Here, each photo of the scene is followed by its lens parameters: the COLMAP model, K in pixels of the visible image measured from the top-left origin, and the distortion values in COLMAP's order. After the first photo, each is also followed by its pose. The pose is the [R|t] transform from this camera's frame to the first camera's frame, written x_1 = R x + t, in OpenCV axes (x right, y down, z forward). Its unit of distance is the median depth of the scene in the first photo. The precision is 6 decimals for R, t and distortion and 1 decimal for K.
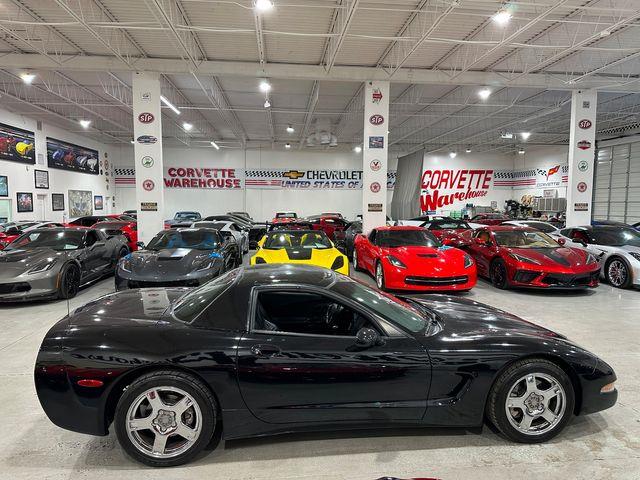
lens RADIAL K [[450.7, 0, 304.7], [0, 450.7, 260.2], [0, 0, 1]] dist [0.015870, -0.027769]
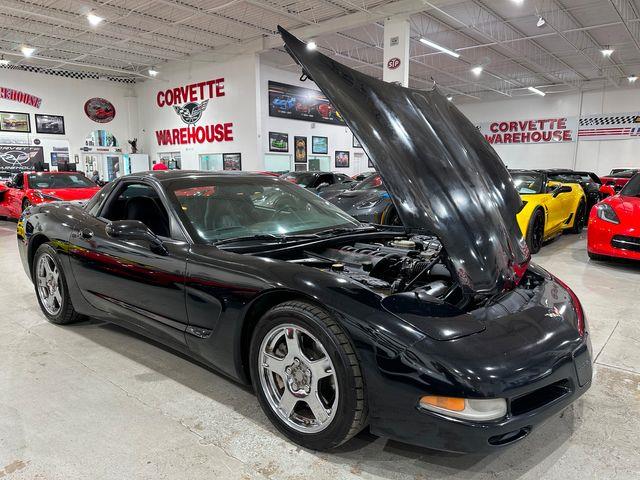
lens RADIAL K [[450.7, 0, 317.1], [0, 450.7, 241.1], [0, 0, 1]] dist [0.015870, -0.027769]
pose [[0.696036, 0.102187, -0.710698, 0.140527], [-0.087176, 0.994525, 0.057619, 0.016301], [0.712695, 0.021851, 0.701134, 0.092109]]
